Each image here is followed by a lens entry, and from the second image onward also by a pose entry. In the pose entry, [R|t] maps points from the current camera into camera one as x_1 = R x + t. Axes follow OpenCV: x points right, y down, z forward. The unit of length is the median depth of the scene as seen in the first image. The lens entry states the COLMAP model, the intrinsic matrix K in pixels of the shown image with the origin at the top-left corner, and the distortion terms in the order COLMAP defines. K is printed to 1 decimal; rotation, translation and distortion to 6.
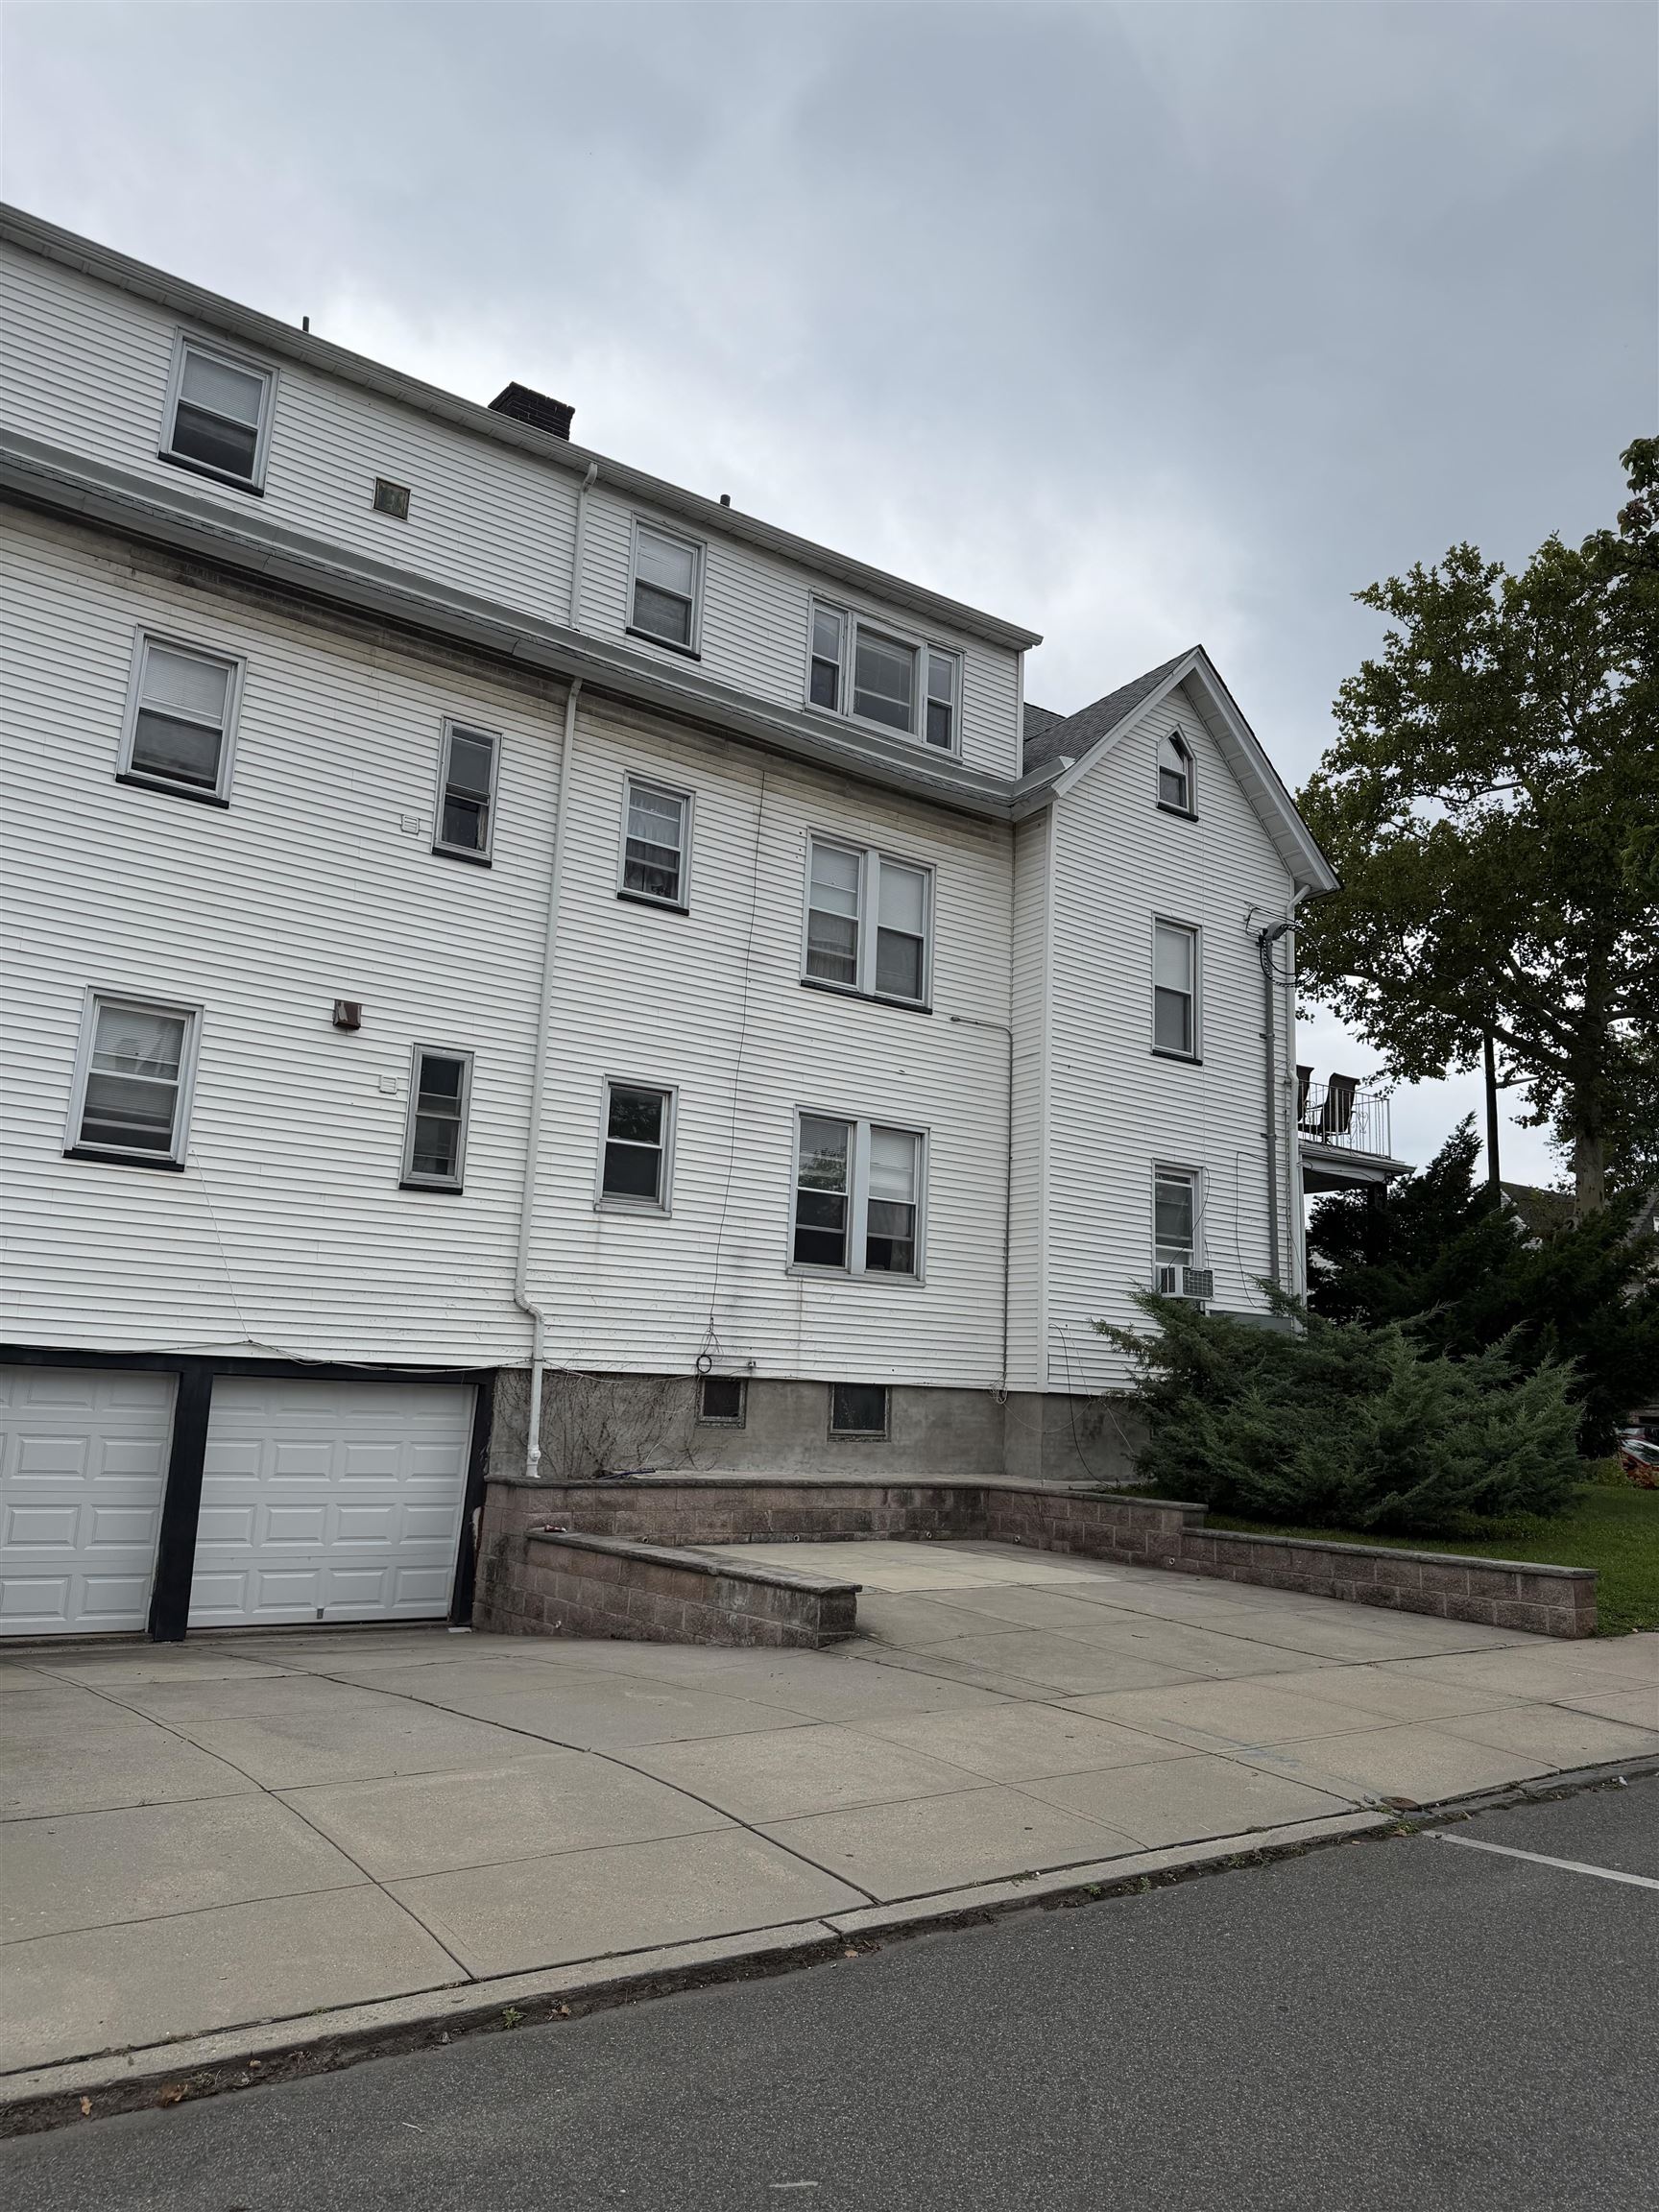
lens RADIAL K [[1532.7, 0, 816.8], [0, 1532.7, 1134.6], [0, 0, 1]] dist [0.180445, -0.353707]
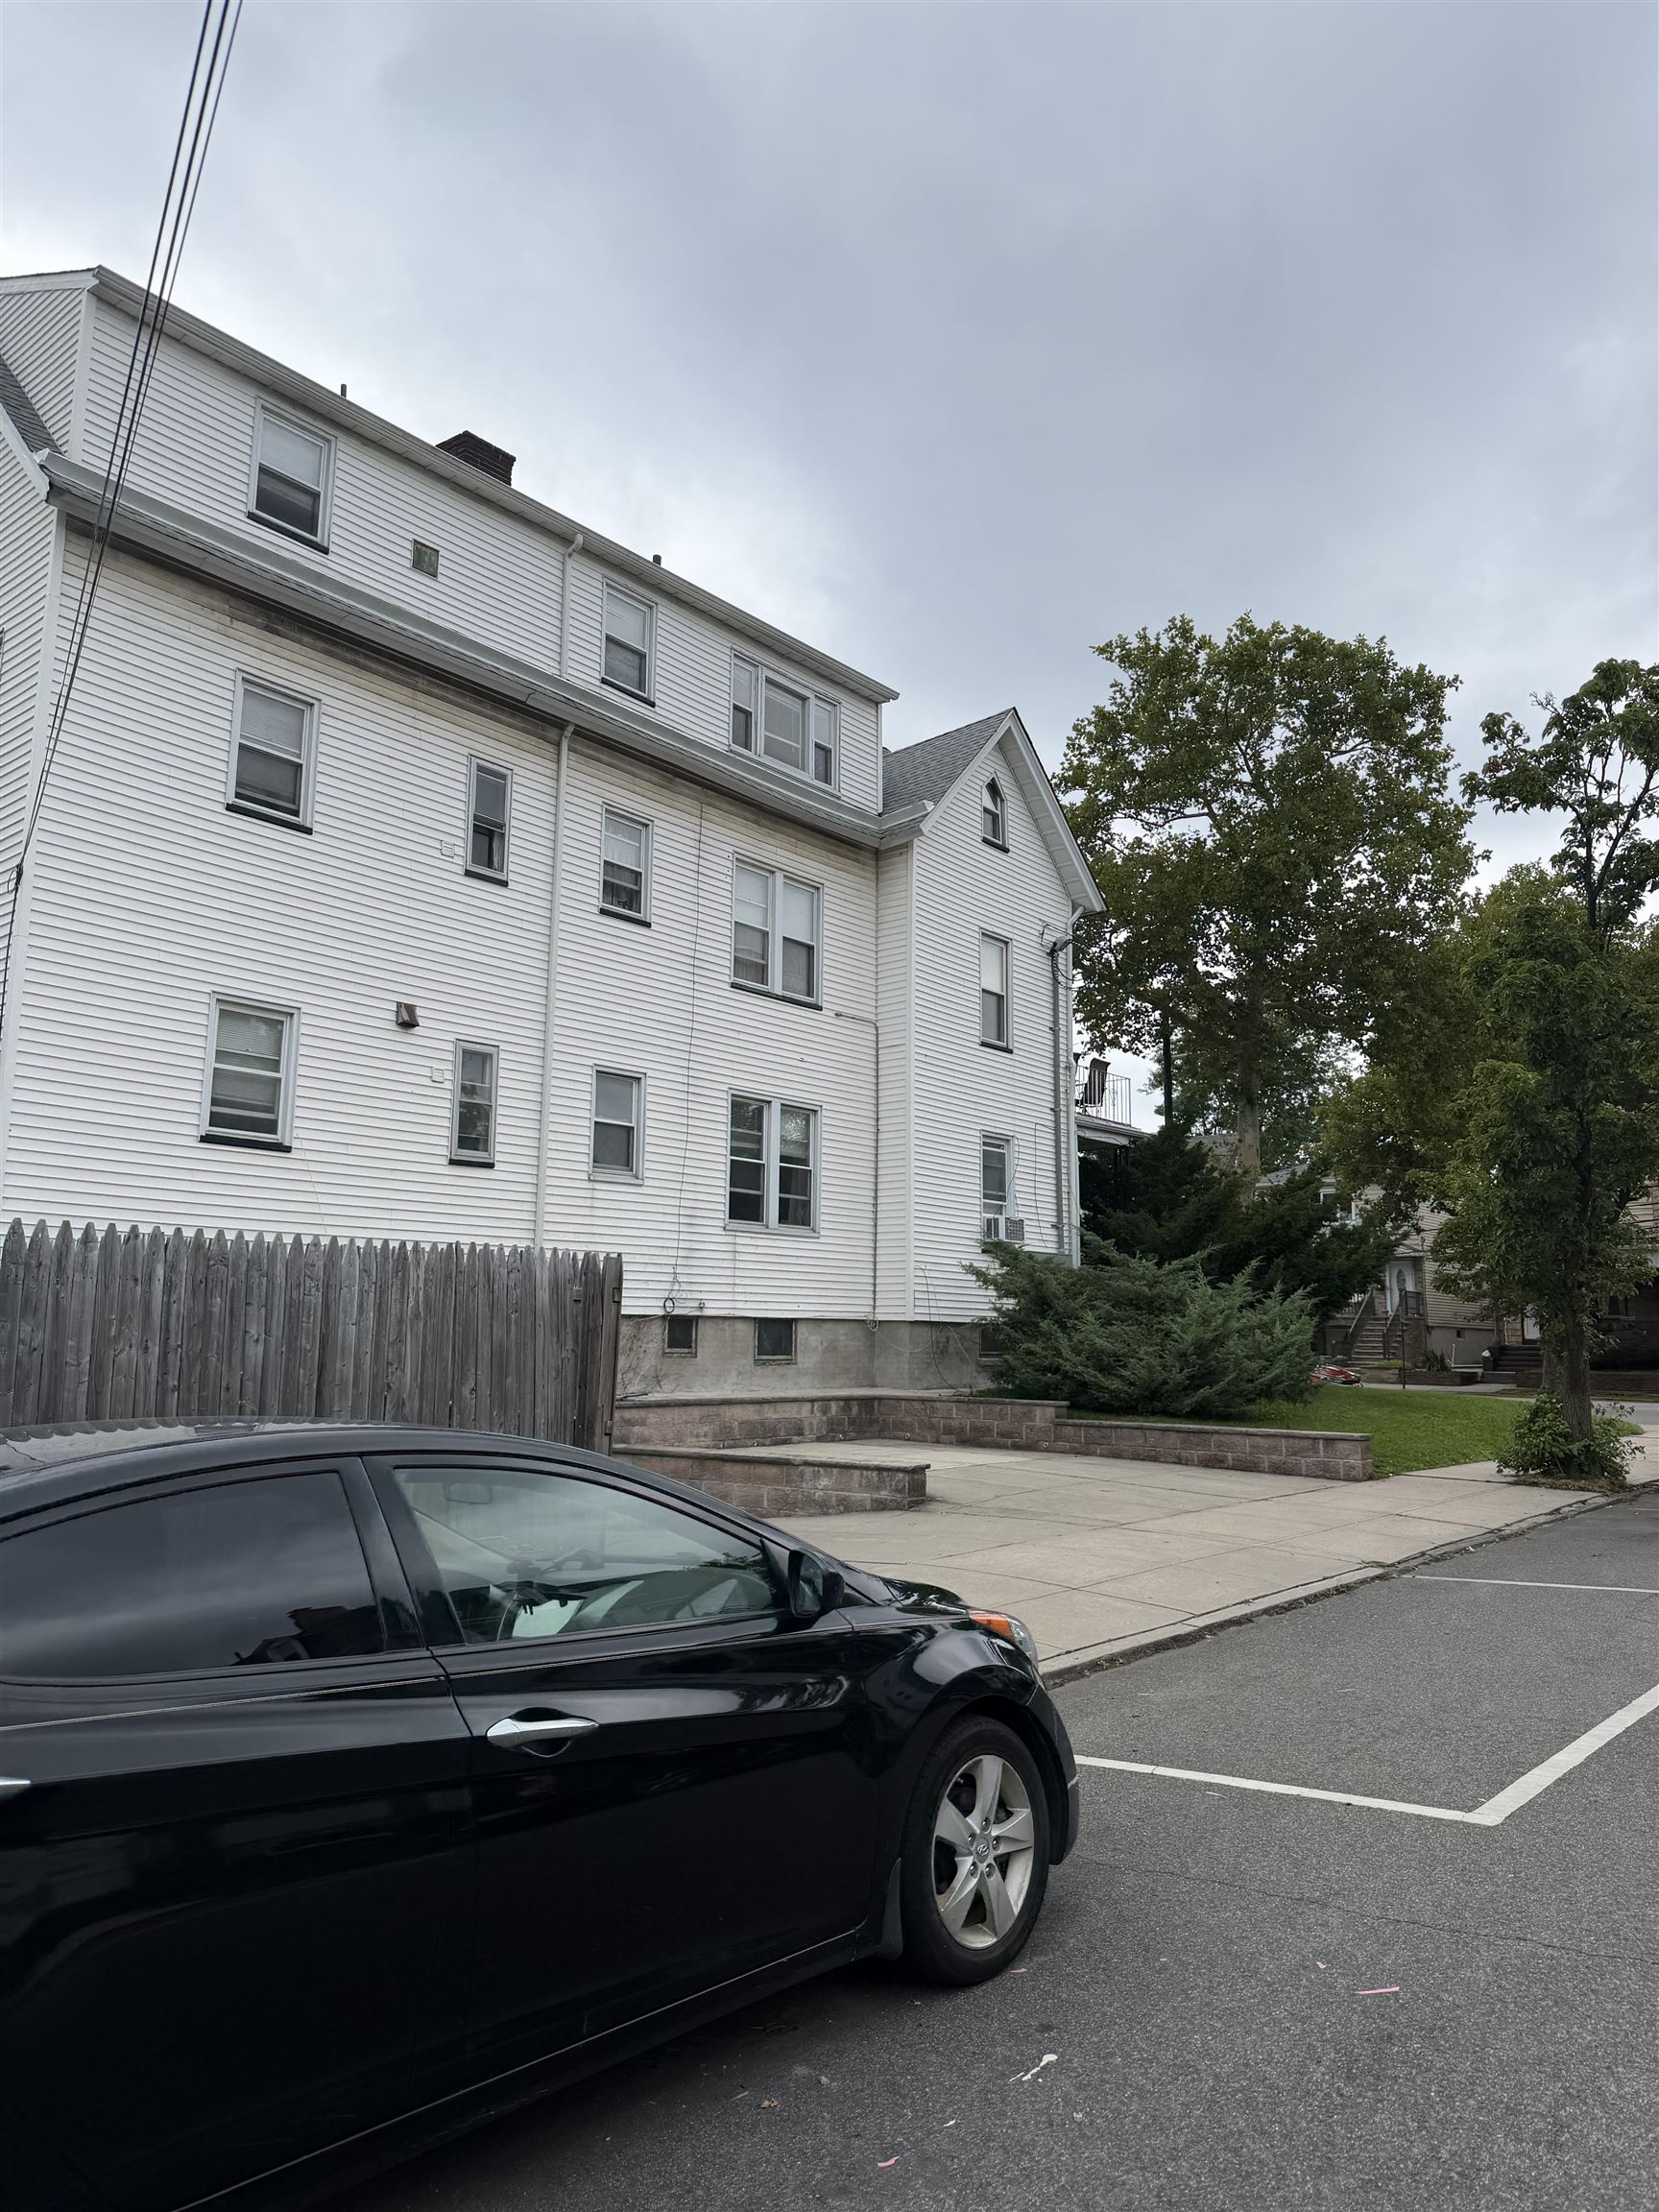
lens RADIAL K [[1532.7, 0, 816.8], [0, 1532.7, 1134.6], [0, 0, 1]] dist [0.180445, -0.353707]
pose [[0.966452, 0.005311, 0.256791, -0.268491], [-0.017182, 0.998883, 0.044007, -0.039017], [-0.256271, -0.046943, 0.965464, -0.182711]]
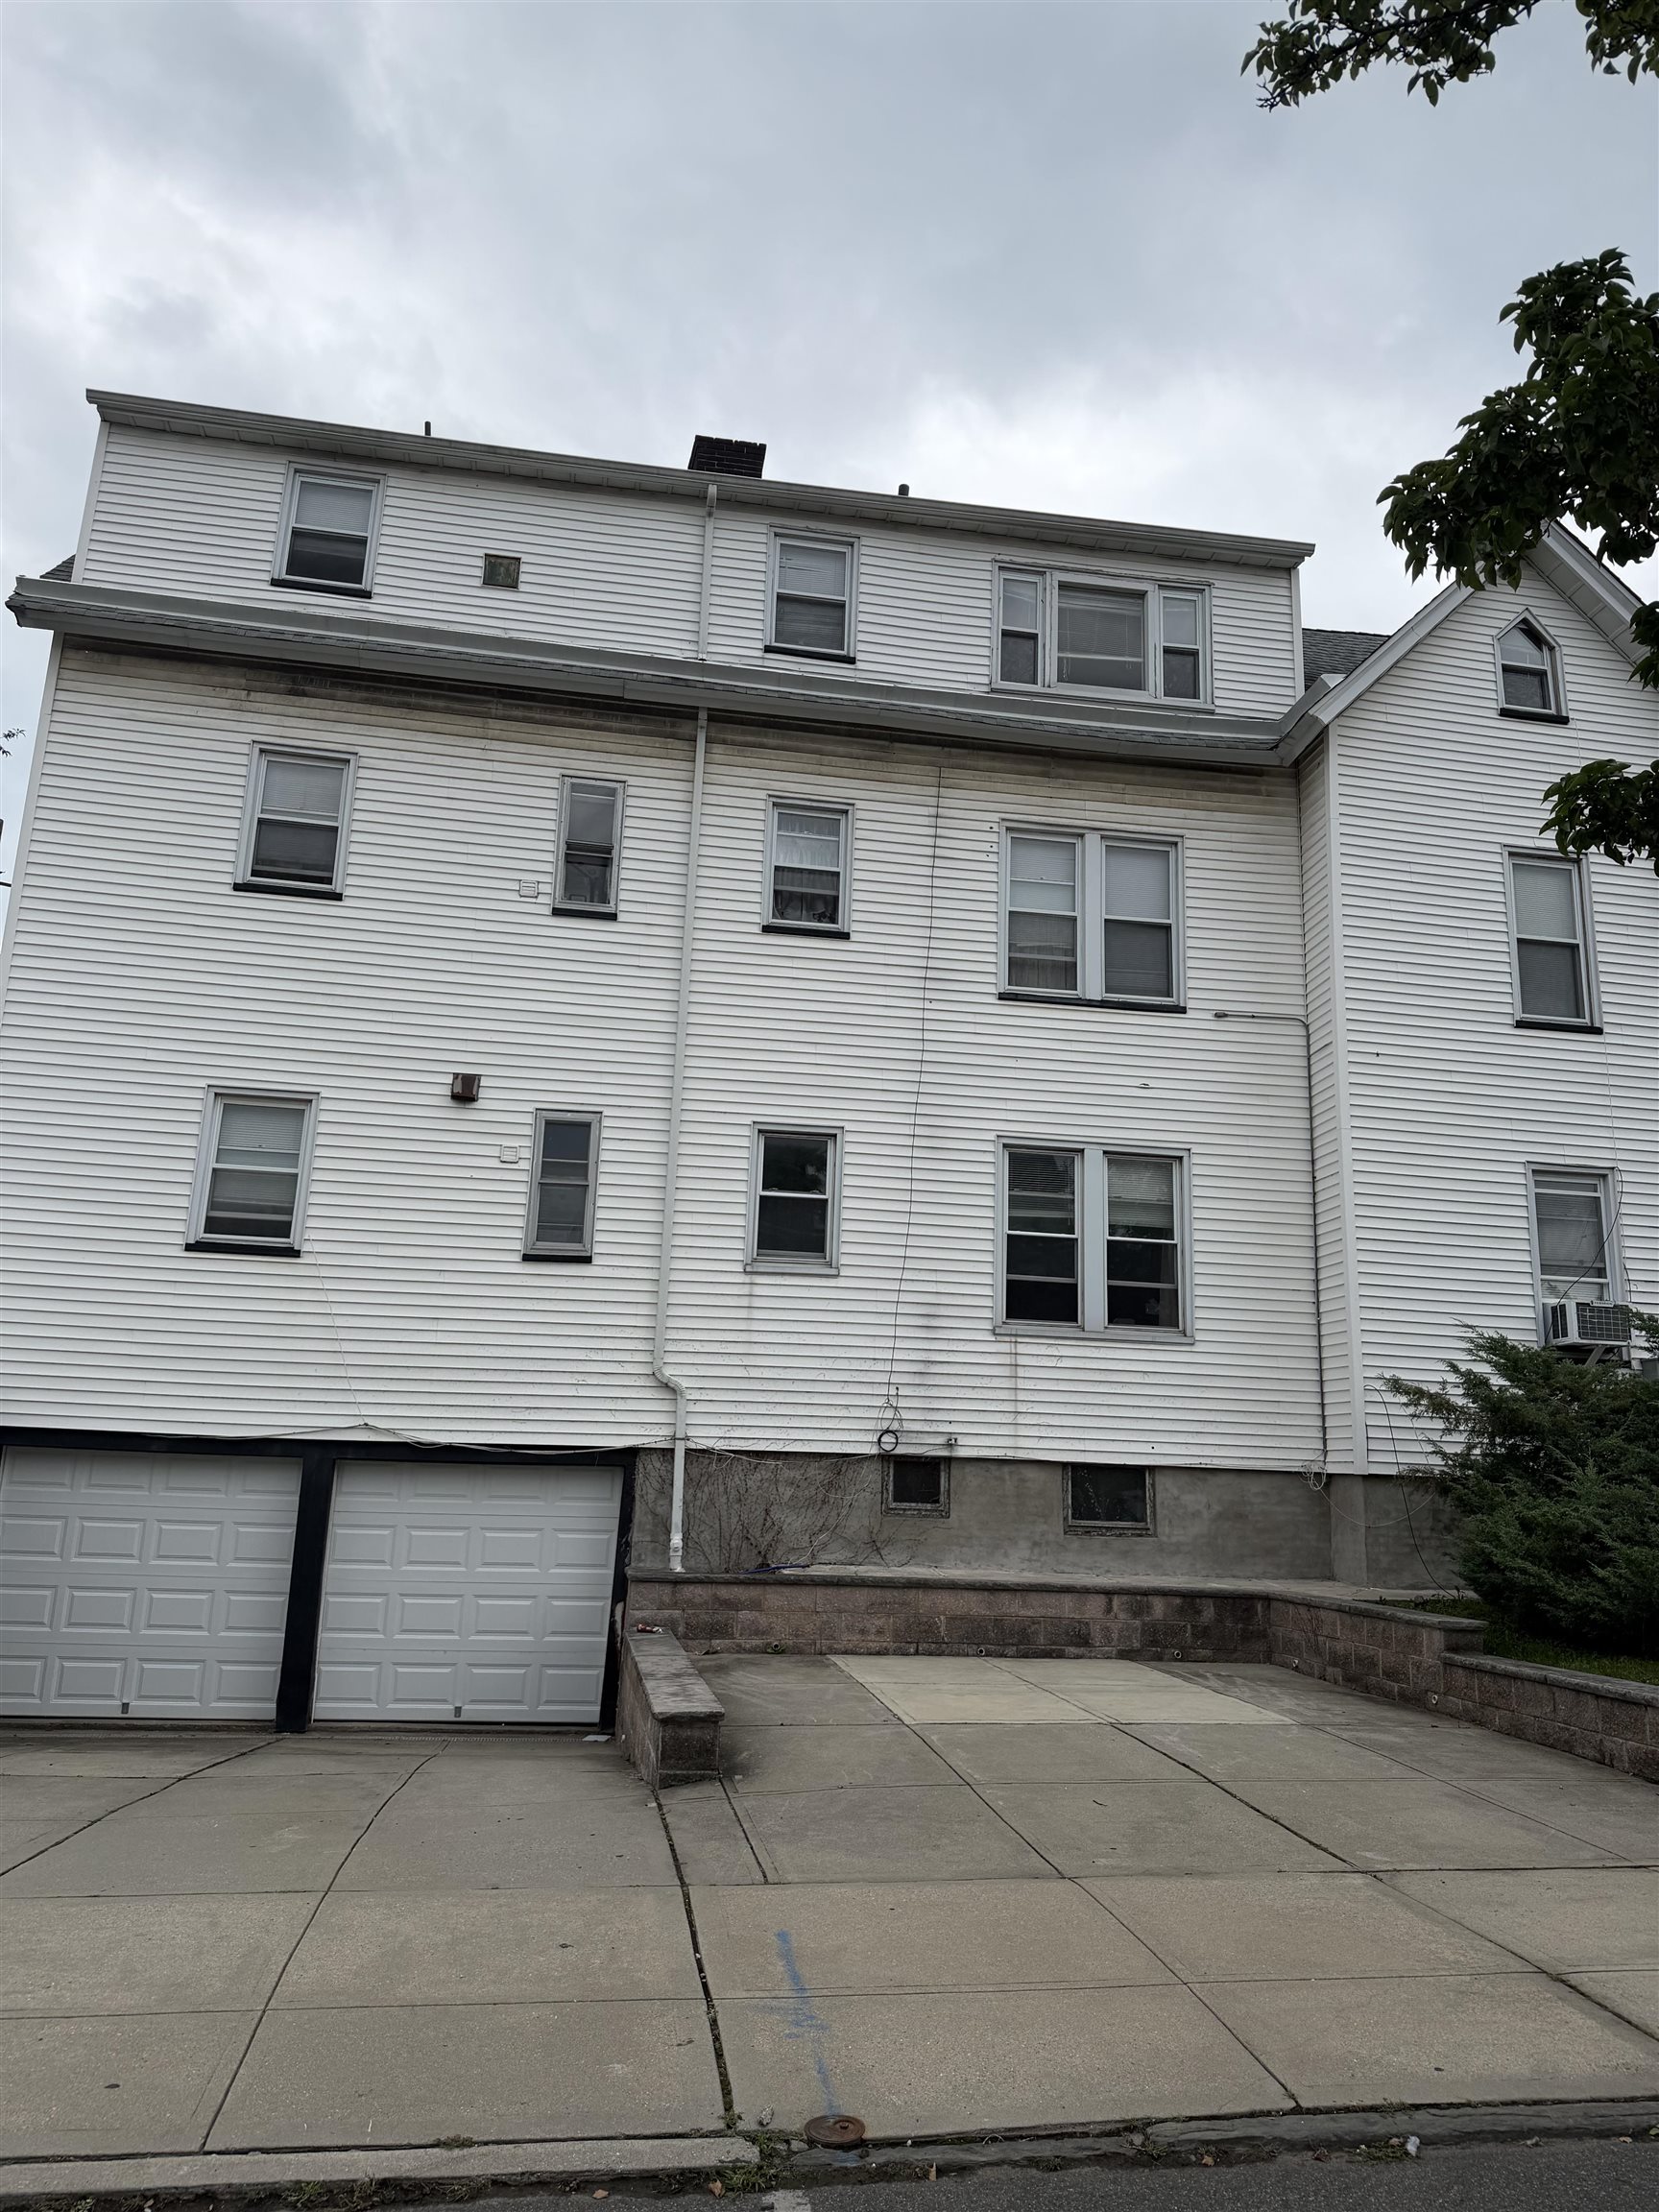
lens RADIAL K [[1532.7, 0, 816.8], [0, 1532.7, 1134.6], [0, 0, 1]] dist [0.180445, -0.353707]
pose [[0.900781, -0.105332, -0.421306, 0.272784], [0.078726, 0.993672, -0.080110, 0.043194], [0.427078, 0.038994, 0.903373, 0.187798]]
